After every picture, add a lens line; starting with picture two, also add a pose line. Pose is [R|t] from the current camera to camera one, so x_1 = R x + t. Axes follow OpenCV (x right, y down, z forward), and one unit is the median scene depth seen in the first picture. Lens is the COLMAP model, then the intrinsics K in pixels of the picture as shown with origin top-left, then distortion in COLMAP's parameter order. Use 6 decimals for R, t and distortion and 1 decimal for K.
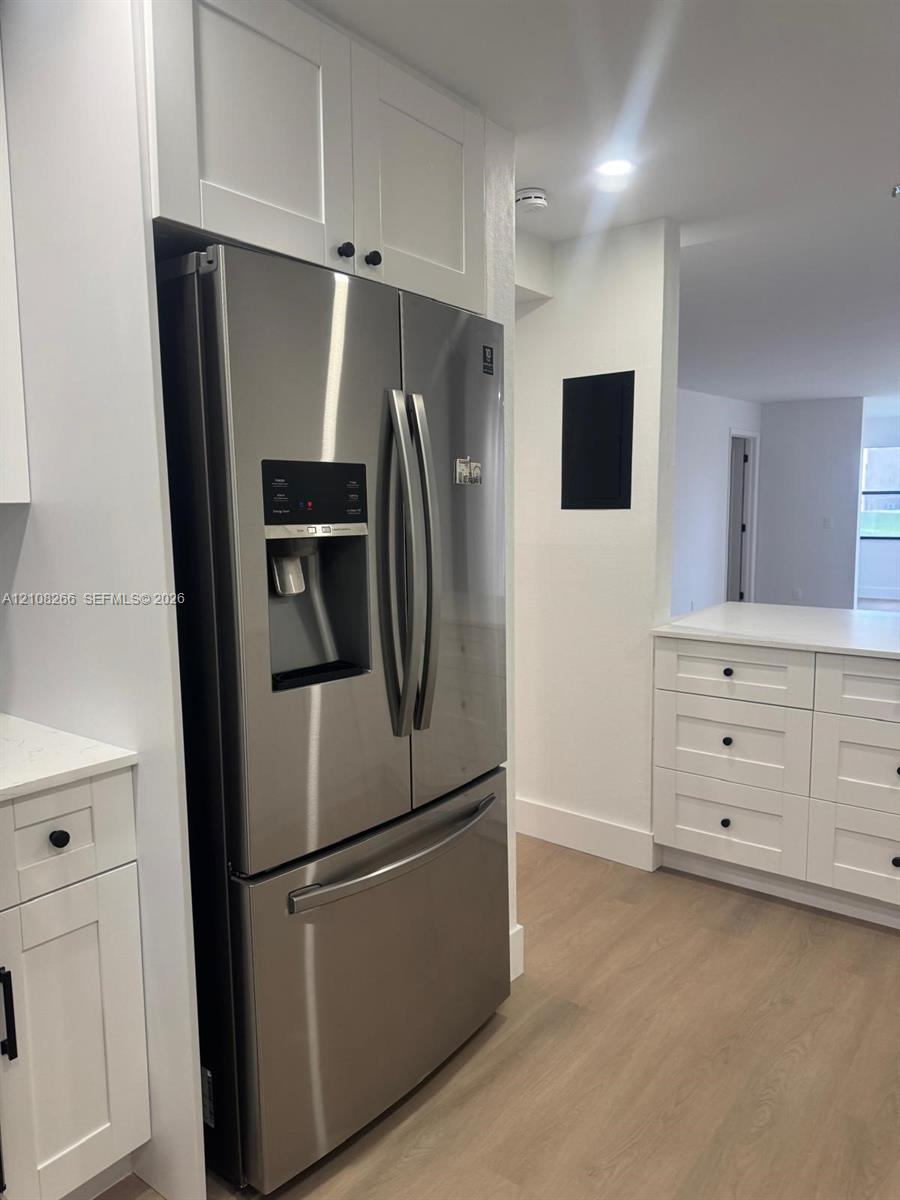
lens RADIAL K [[883.0, 0, 453.7], [0, 883.0, 585.4], [0, 0, 1]] dist [0.037339, -0.001894]
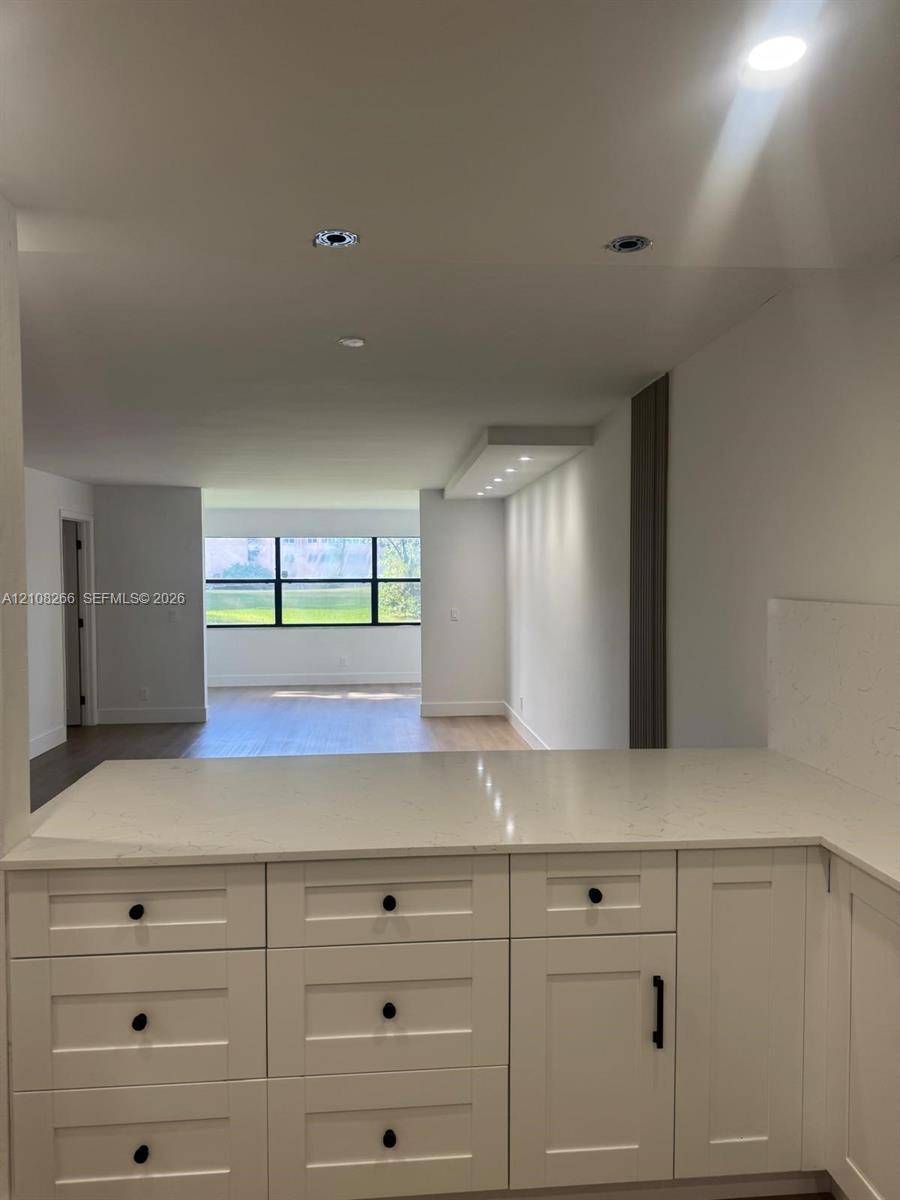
lens RADIAL K [[875.9, 0, 443.2], [0, 875.9, 597.8], [0, 0, 1]] dist [0.091660, -0.067381]
pose [[0.758086, -0.026496, 0.651617, 0.067845], [0.076218, 0.995927, -0.048175, -0.087685], [-0.647686, 0.086186, 0.757017, 0.374959]]
